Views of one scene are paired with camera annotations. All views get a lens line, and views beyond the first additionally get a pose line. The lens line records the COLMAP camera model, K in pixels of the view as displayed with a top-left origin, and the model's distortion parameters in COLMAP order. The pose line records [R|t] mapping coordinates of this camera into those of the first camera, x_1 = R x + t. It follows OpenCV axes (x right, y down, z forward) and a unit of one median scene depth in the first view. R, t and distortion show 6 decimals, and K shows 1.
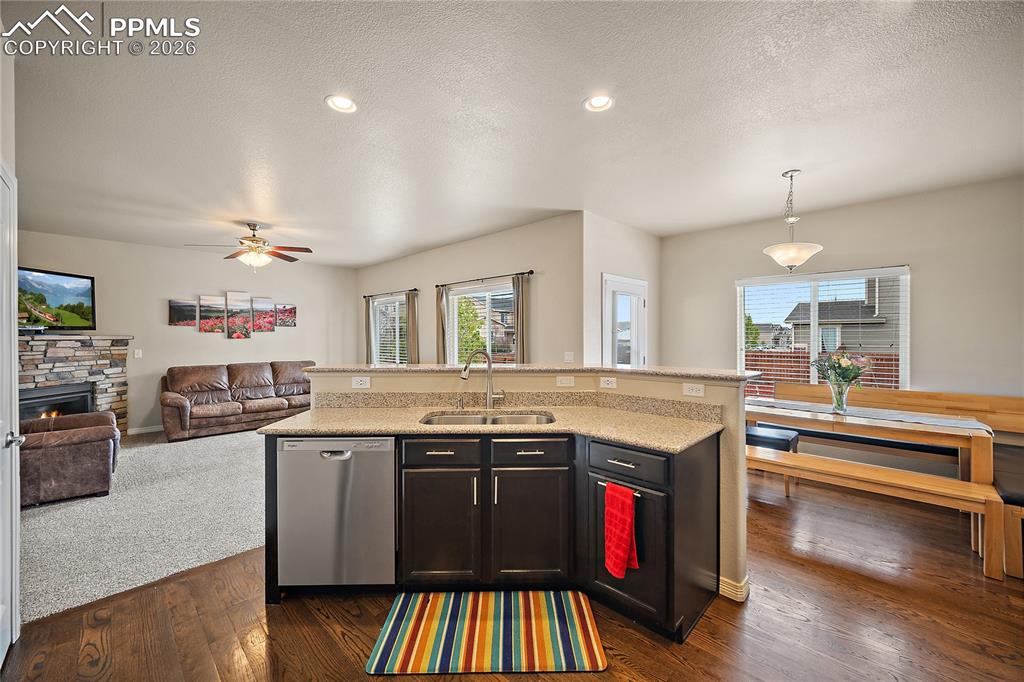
lens RADIAL K [[405.5, 0, 512.7], [0, 405.5, 336.7], [0, 0, 1]] dist [0.001502, 0.000093]
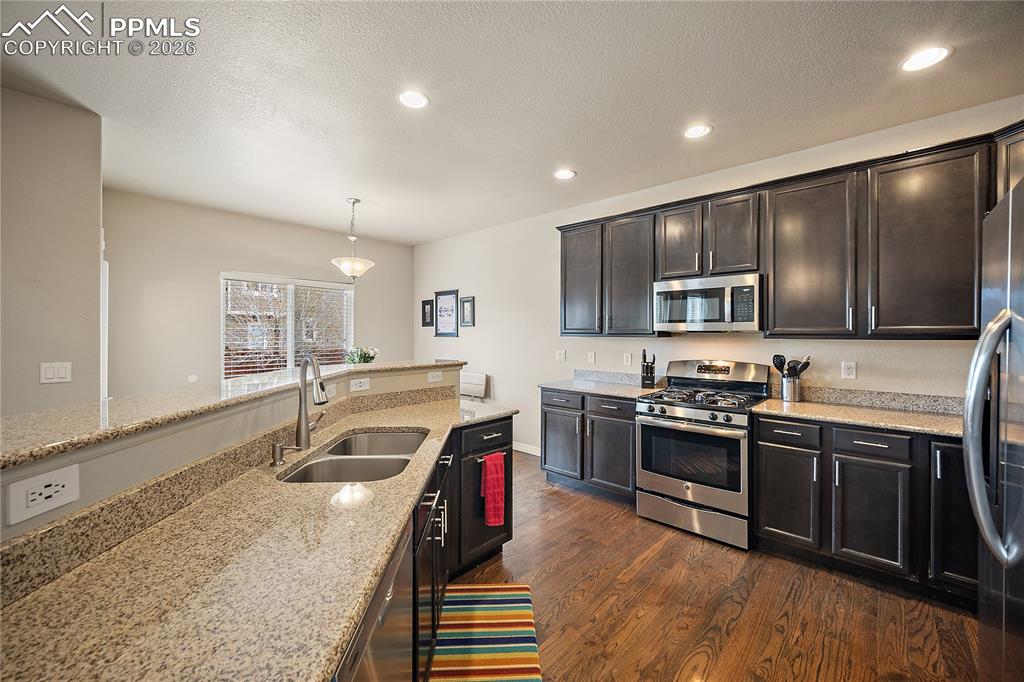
lens RADIAL K [[405.5, 0, 512.7], [0, 405.5, 336.7], [0, 0, 1]] dist [0.001502, 0.000093]
pose [[-0.028861, -0.007339, 0.999557, -0.309918], [0.000767, 0.999973, 0.007364, -0.000090], [-0.999583, 0.000979, -0.028854, 0.310830]]
